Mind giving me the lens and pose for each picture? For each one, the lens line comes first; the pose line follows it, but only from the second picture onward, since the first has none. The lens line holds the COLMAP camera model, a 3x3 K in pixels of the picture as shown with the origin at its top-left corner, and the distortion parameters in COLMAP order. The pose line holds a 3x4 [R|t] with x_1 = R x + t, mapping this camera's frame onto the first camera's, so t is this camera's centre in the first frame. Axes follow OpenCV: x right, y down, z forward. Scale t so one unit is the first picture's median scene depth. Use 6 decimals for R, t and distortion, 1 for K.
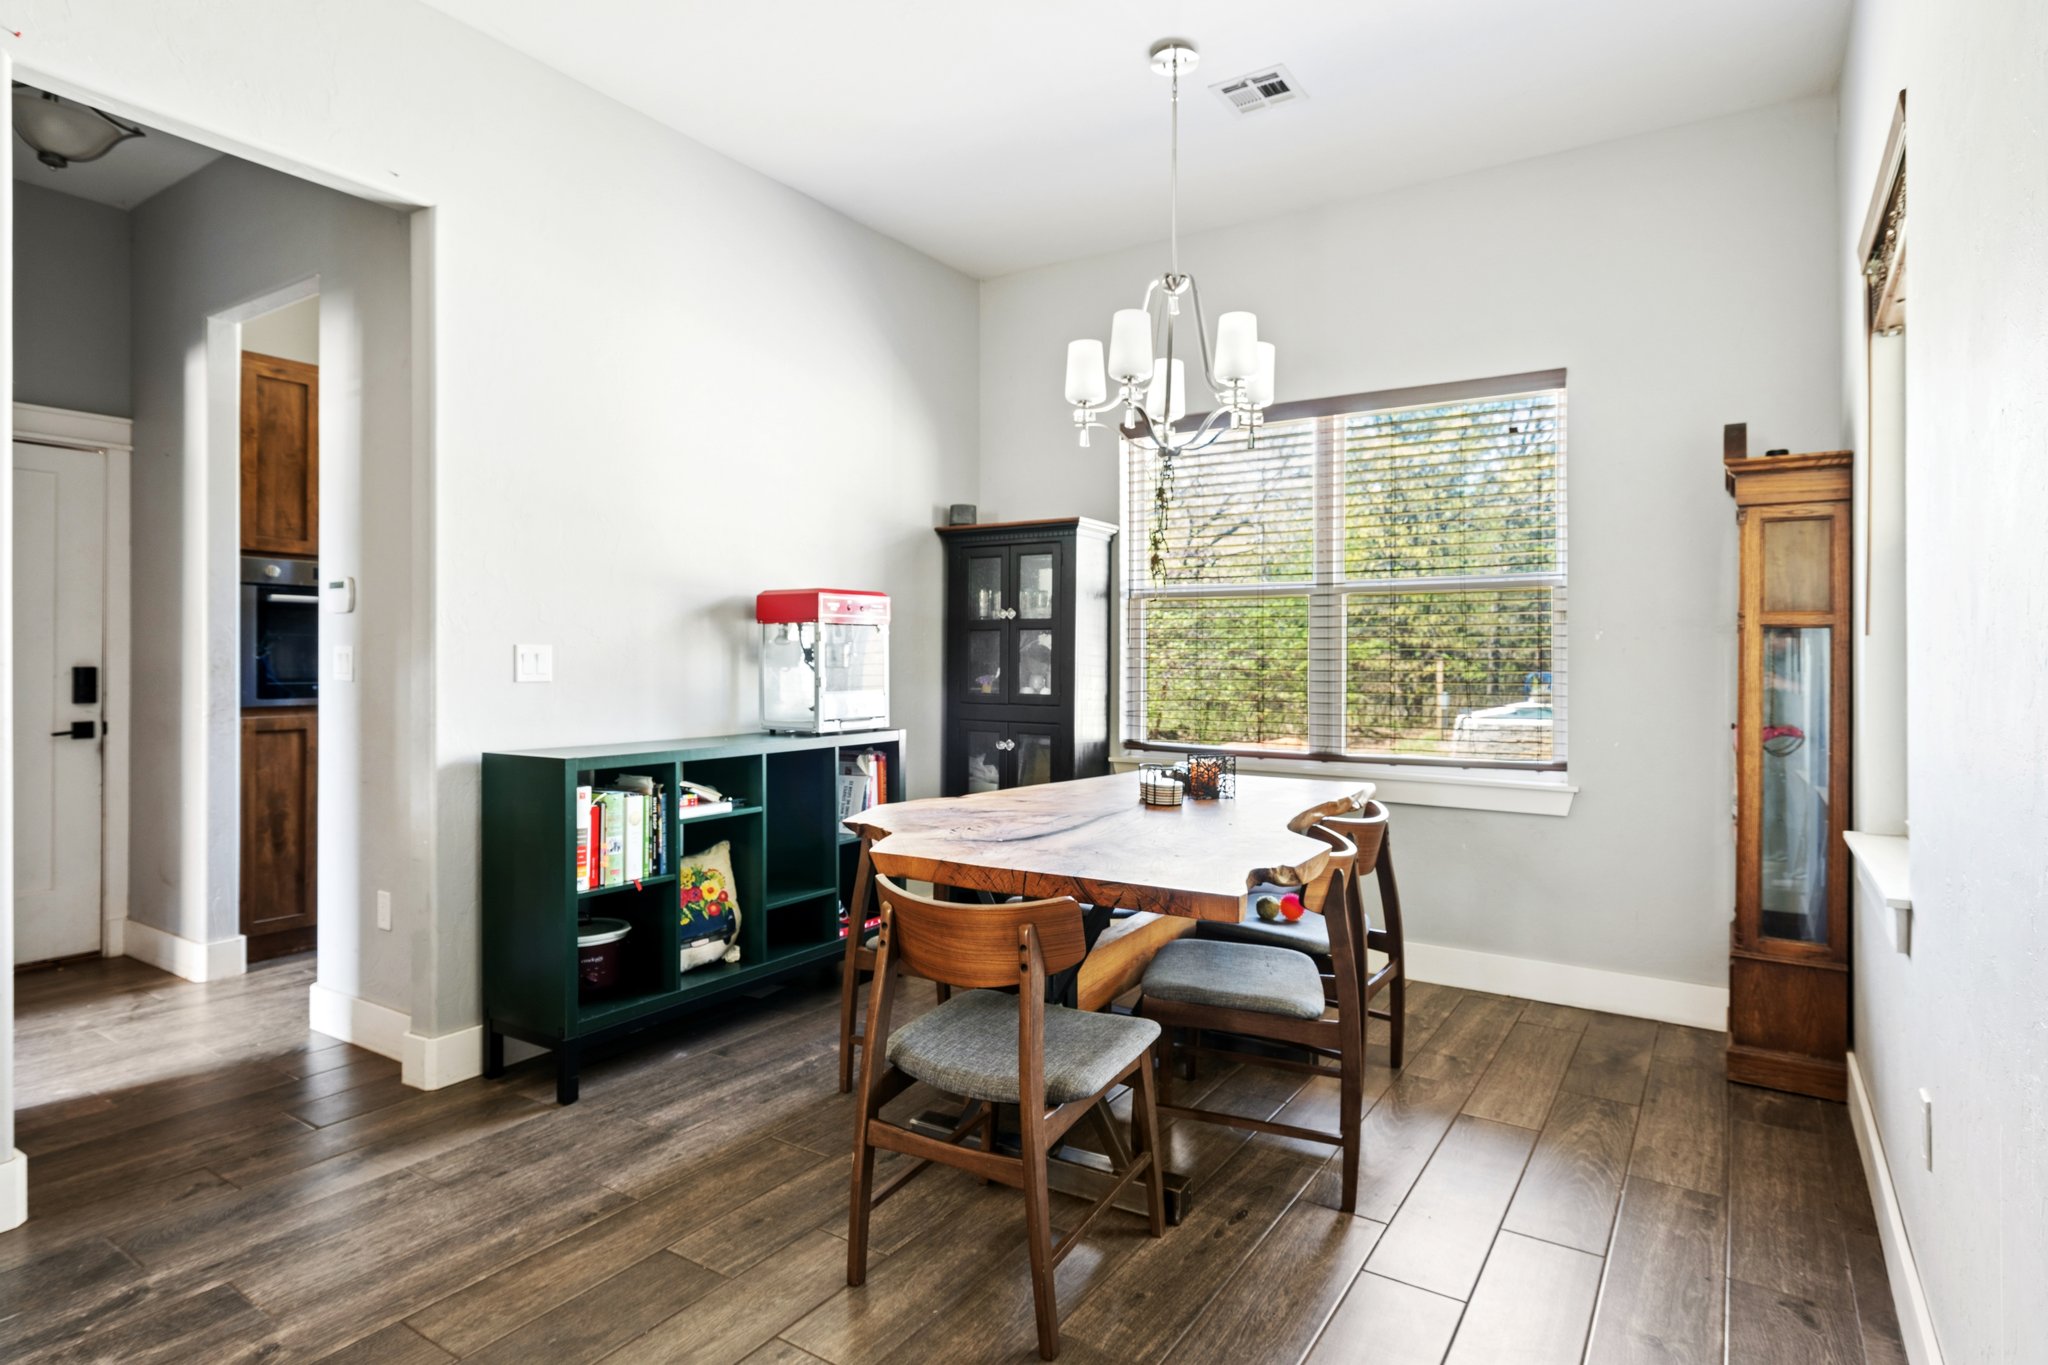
lens RADIAL K [[1081.7, 0, 1027.5], [0, 1081.7, 653.5], [0, 0, 1]] dist [0.004795, 0.001833]
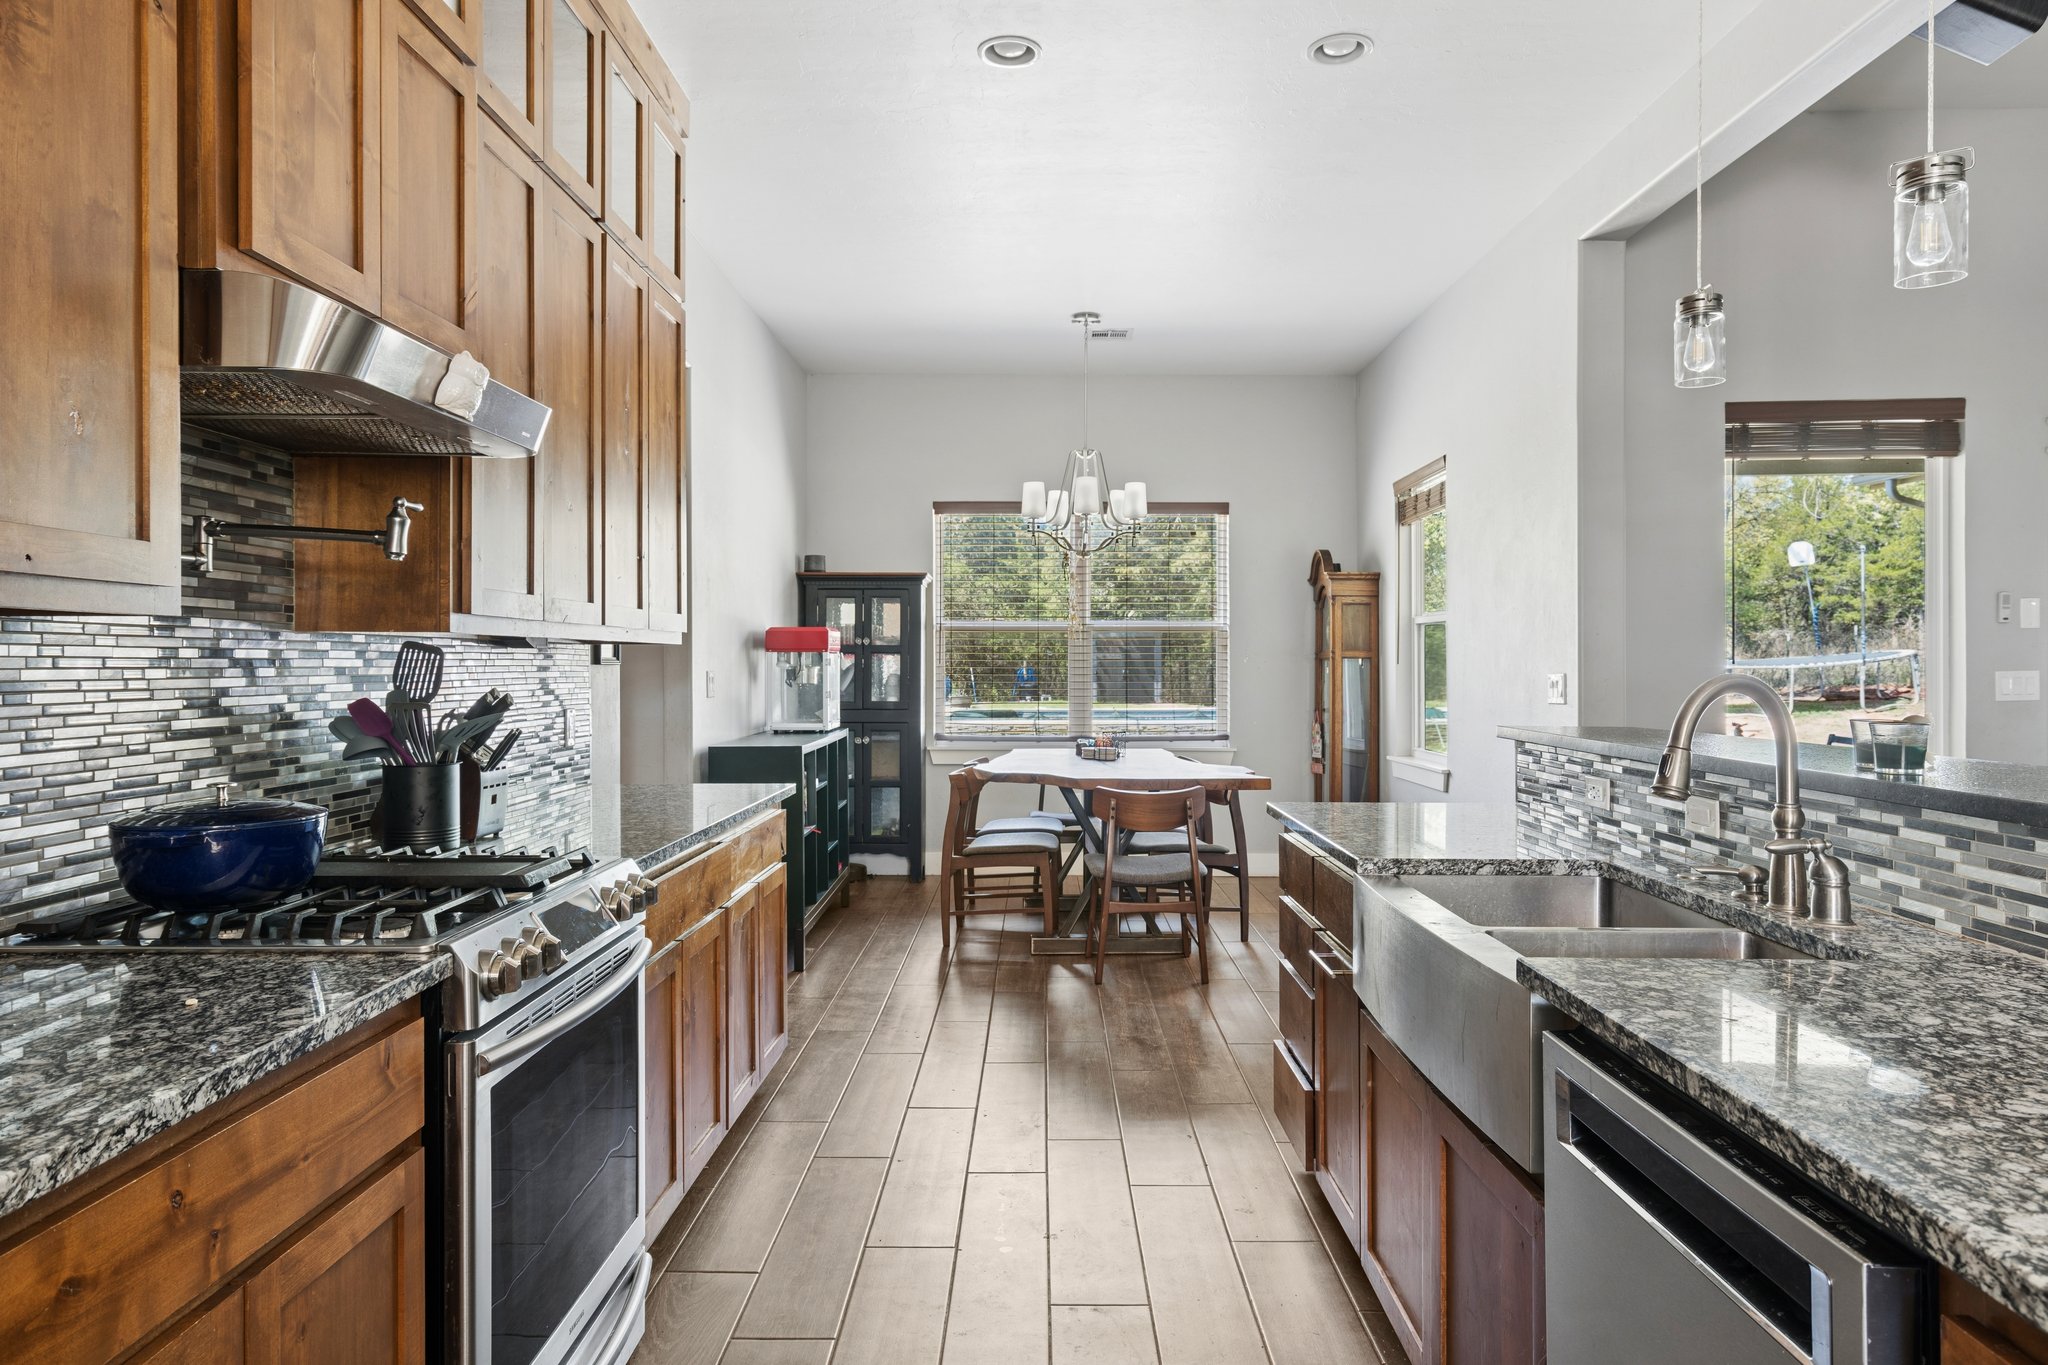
lens RADIAL K [[1302.9, 0, 1004.7], [0, 1302.9, 667.0], [0, 0, 1]] dist [0.009383, 0.002459]
pose [[0.846605, -0.005432, 0.532194, -0.898058], [0.000604, 0.999957, 0.009246, -0.025012], [-0.532222, -0.007506, 0.846572, -0.551781]]
